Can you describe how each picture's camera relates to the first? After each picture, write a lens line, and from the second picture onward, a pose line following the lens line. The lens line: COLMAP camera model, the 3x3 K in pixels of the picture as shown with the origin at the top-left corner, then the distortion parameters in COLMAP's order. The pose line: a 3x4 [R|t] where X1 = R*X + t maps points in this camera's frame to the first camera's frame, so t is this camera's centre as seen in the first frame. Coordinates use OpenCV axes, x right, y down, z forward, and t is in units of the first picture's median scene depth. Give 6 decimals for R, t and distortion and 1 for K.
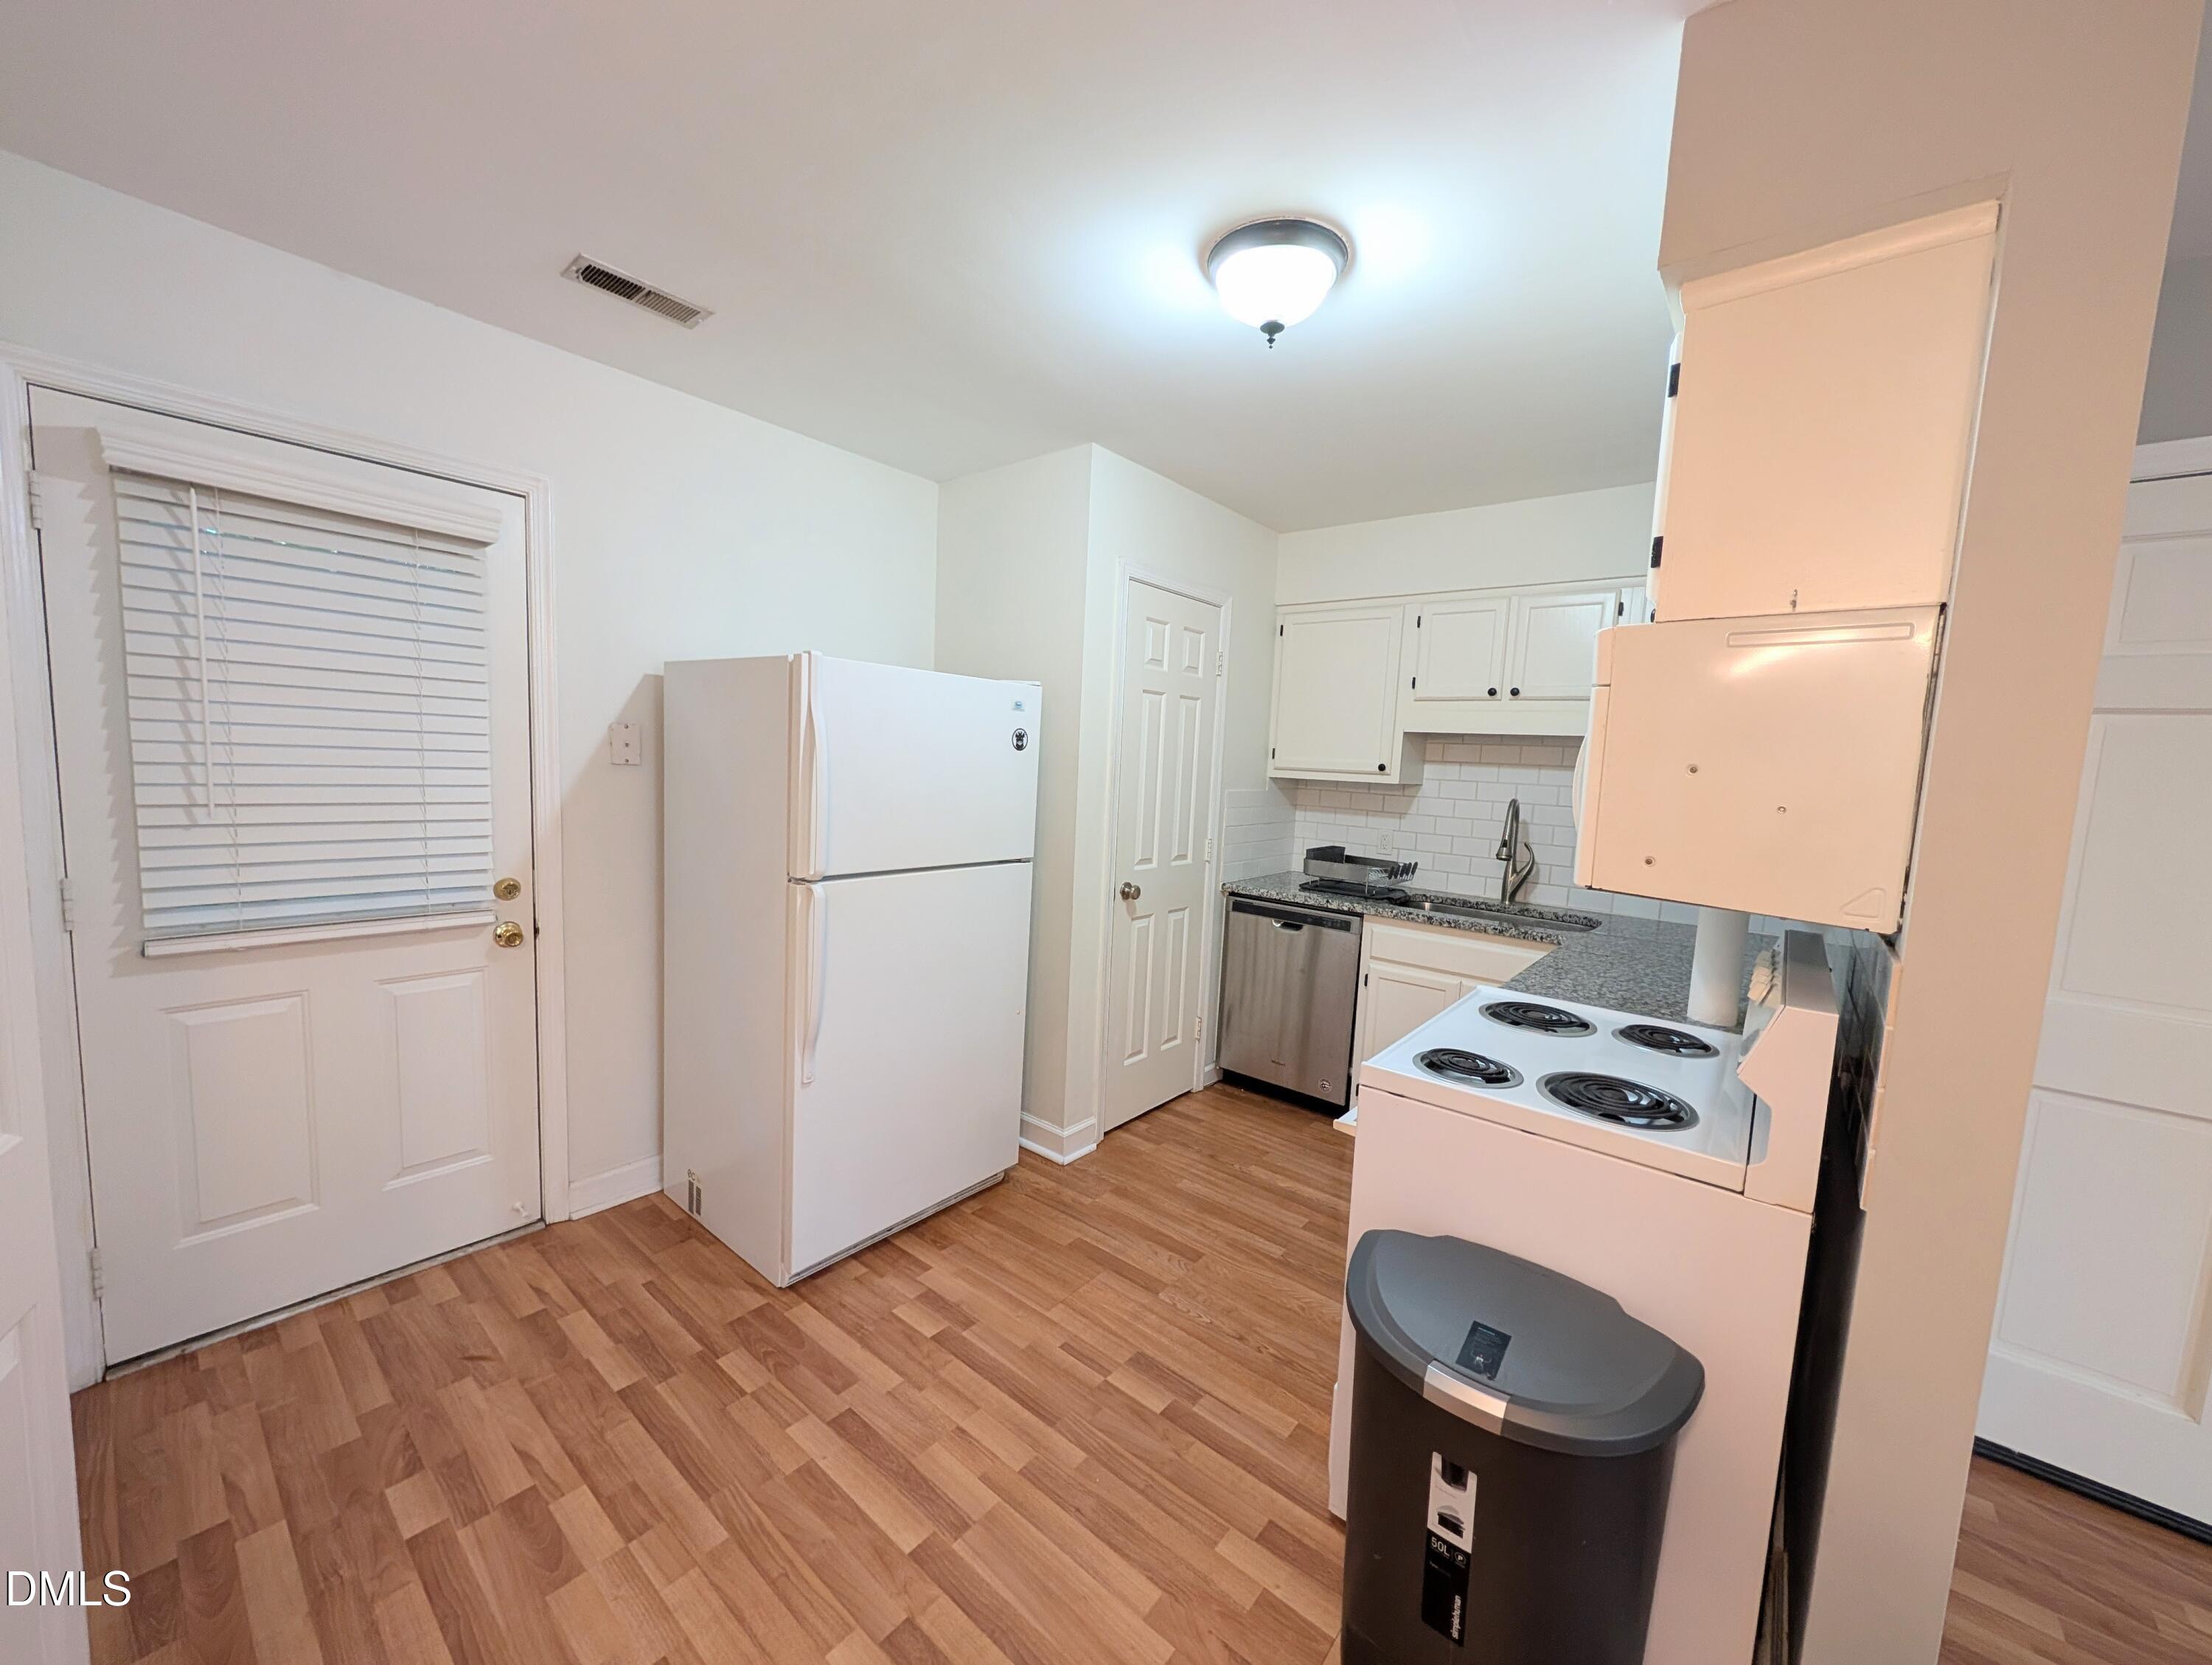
lens RADIAL K [[833.5, 0, 1108.7], [0, 833.5, 842.4], [0, 0, 1]] dist [-0.000542, -0.000044]
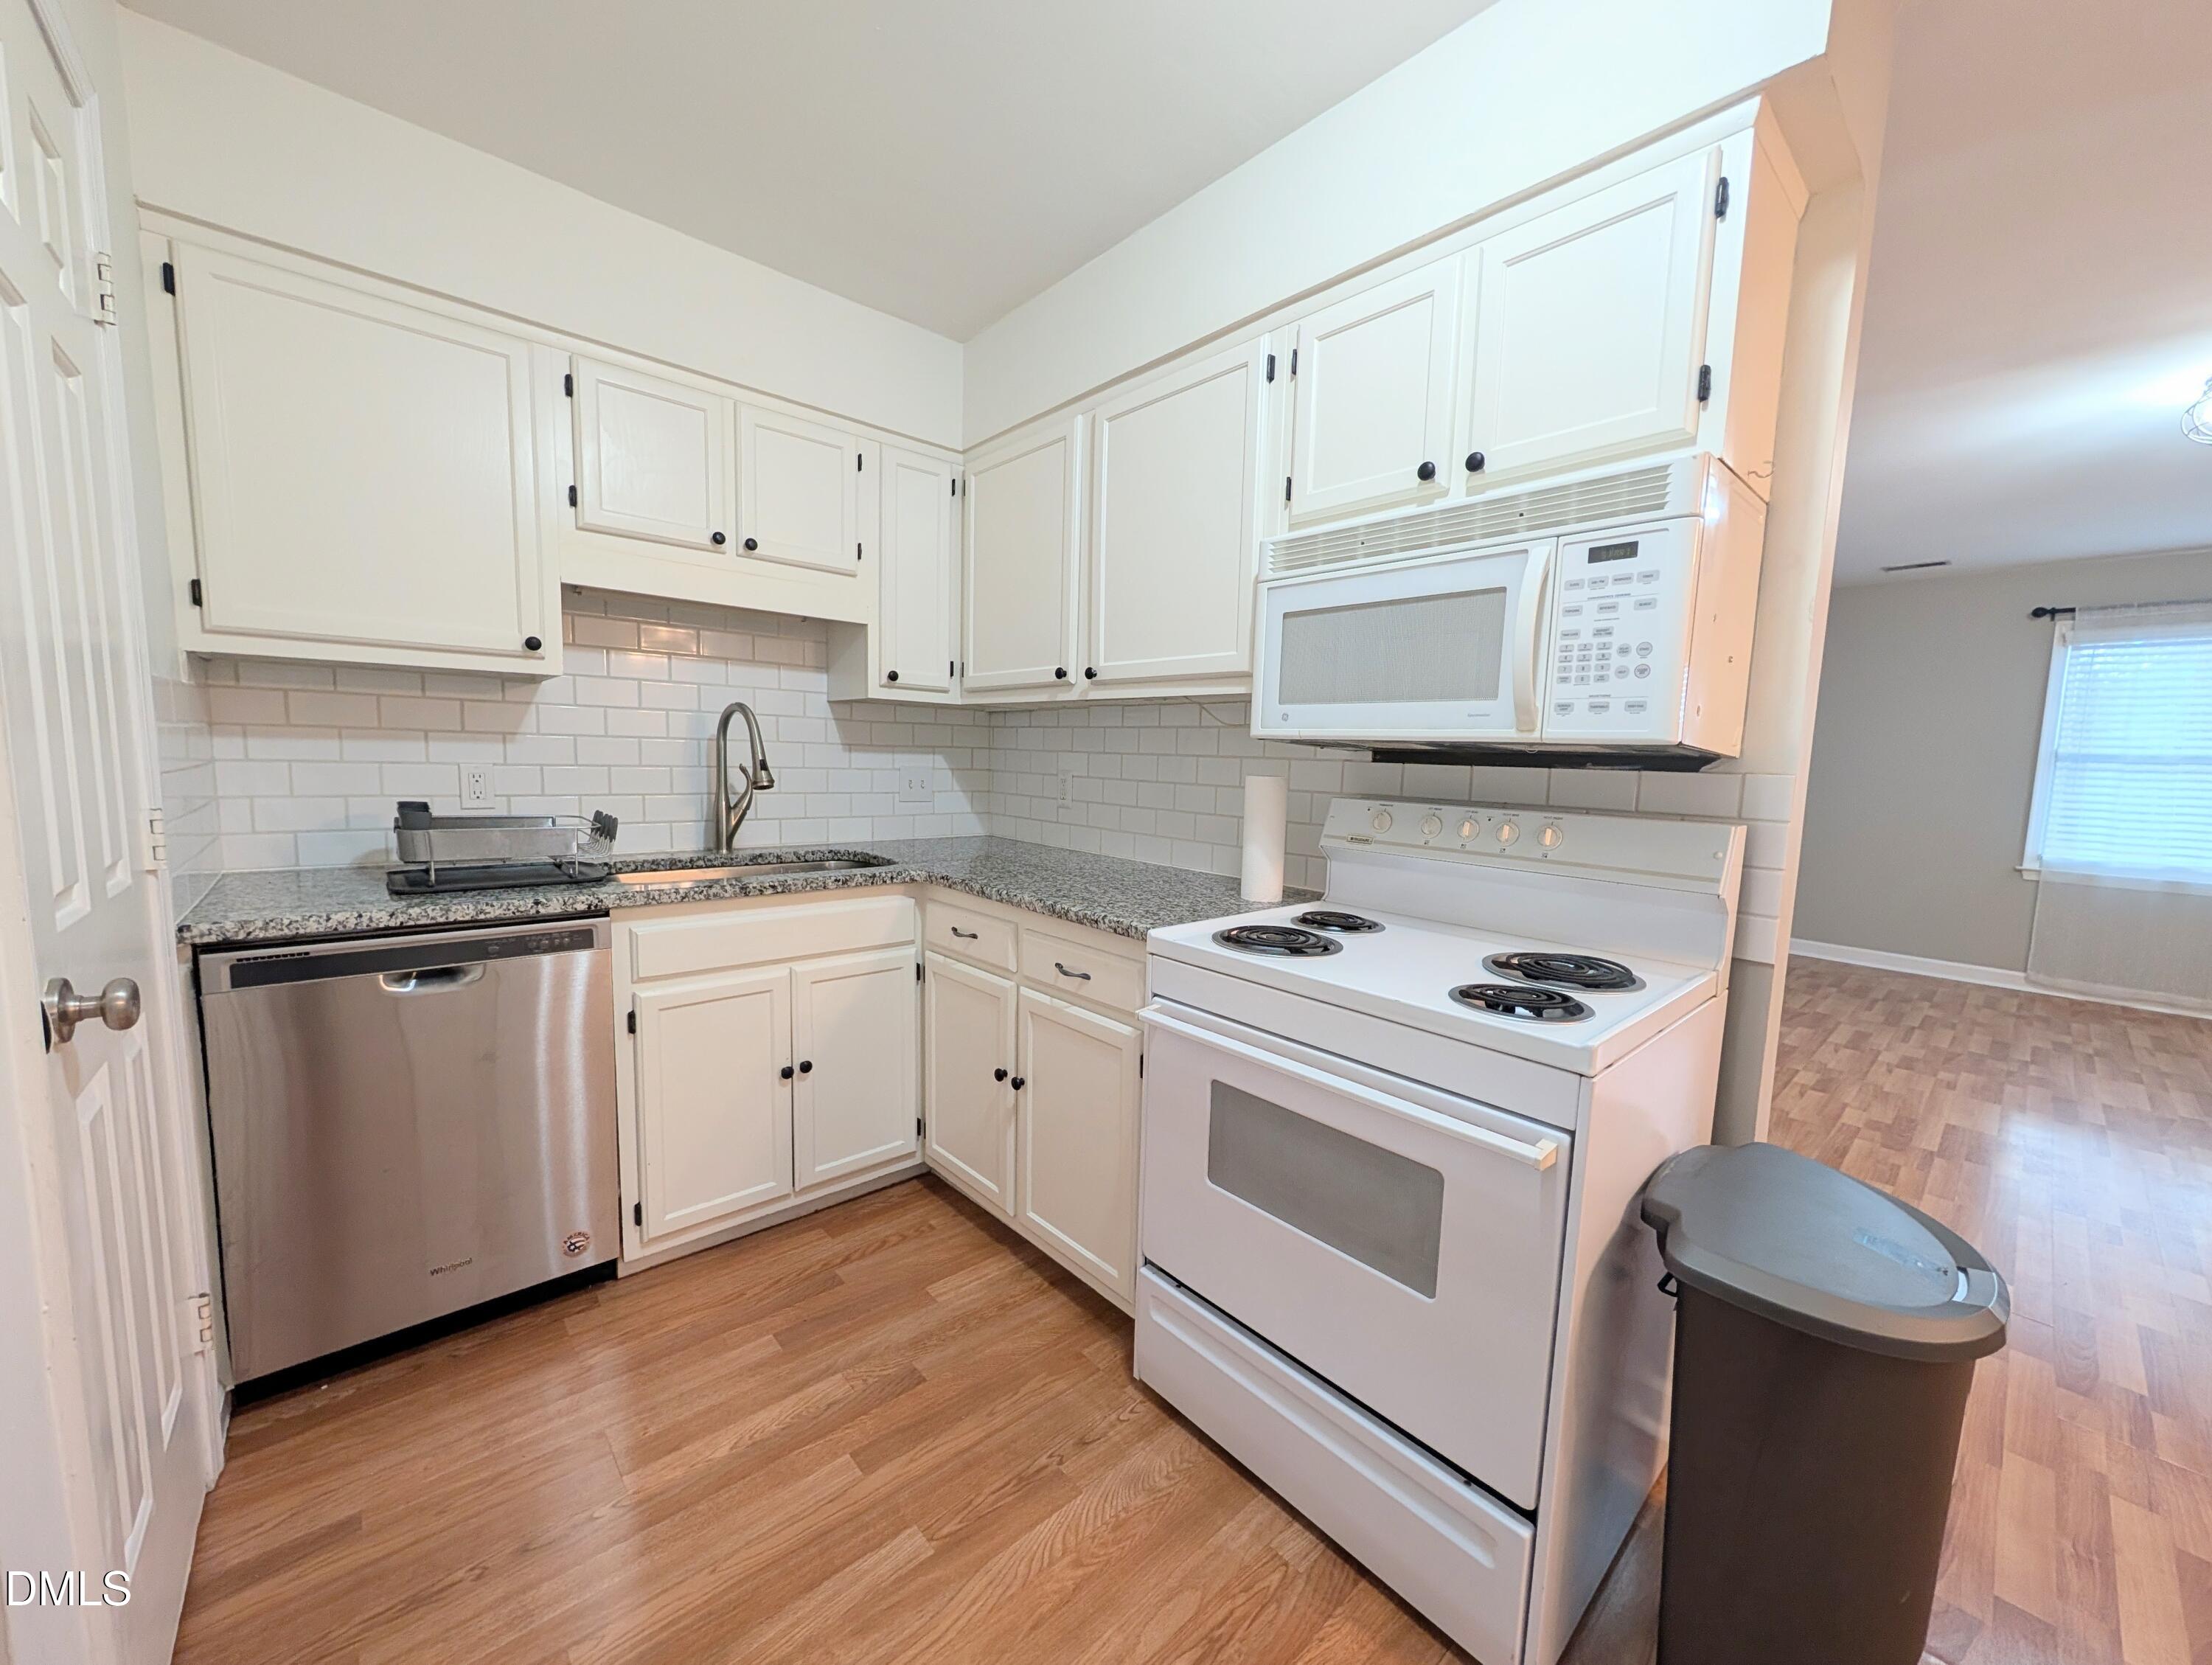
lens RADIAL K [[833.5, 0, 1108.7], [0, 833.5, 842.4], [0, 0, 1]] dist [-0.000542, -0.000044]
pose [[0.161531, -0.146812, 0.975886, -0.164761], [0.080471, 0.987539, 0.135245, -0.005338], [-0.983581, 0.056685, 0.171332, 0.556948]]
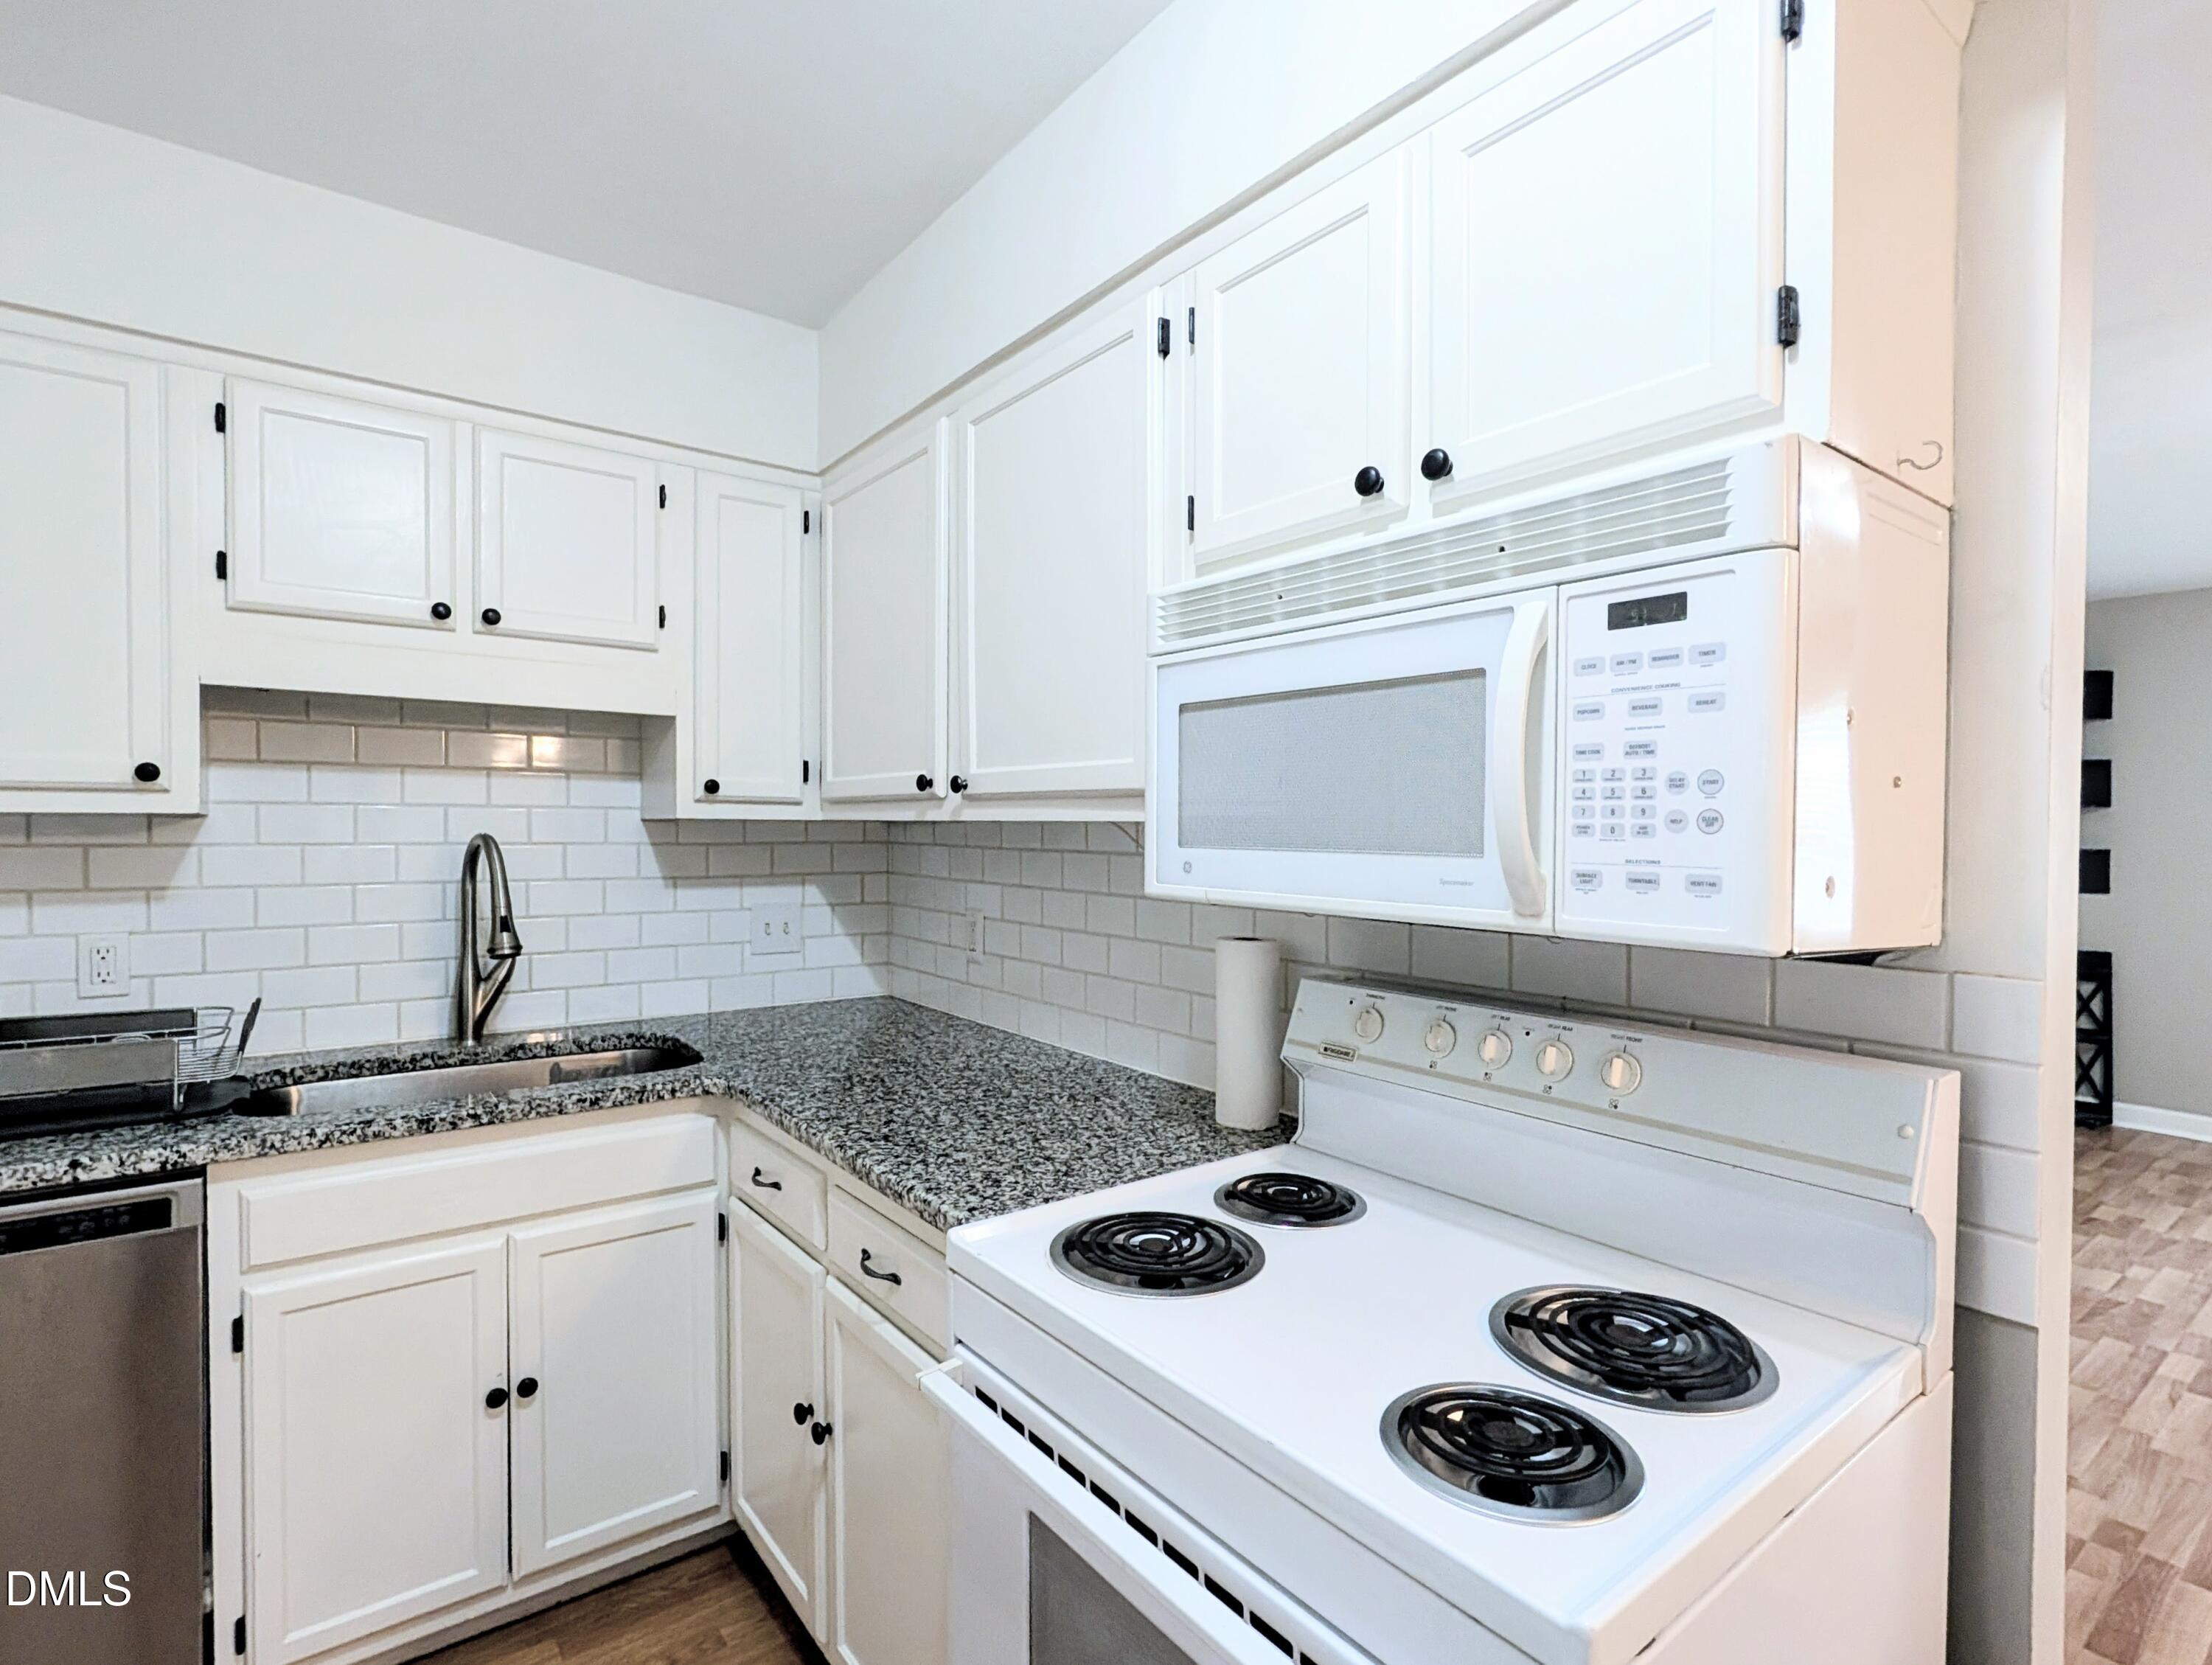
lens RADIAL K [[1083.9, 0, 1101.5], [0, 1083.9, 846.8], [0, 0, 1]] dist [-0.001115, 0.000552]
pose [[0.239970, -0.063643, 0.968692, -0.053236], [0.105082, 0.993689, 0.039254, -0.029827], [-0.965076, 0.092372, 0.245143, 0.467265]]
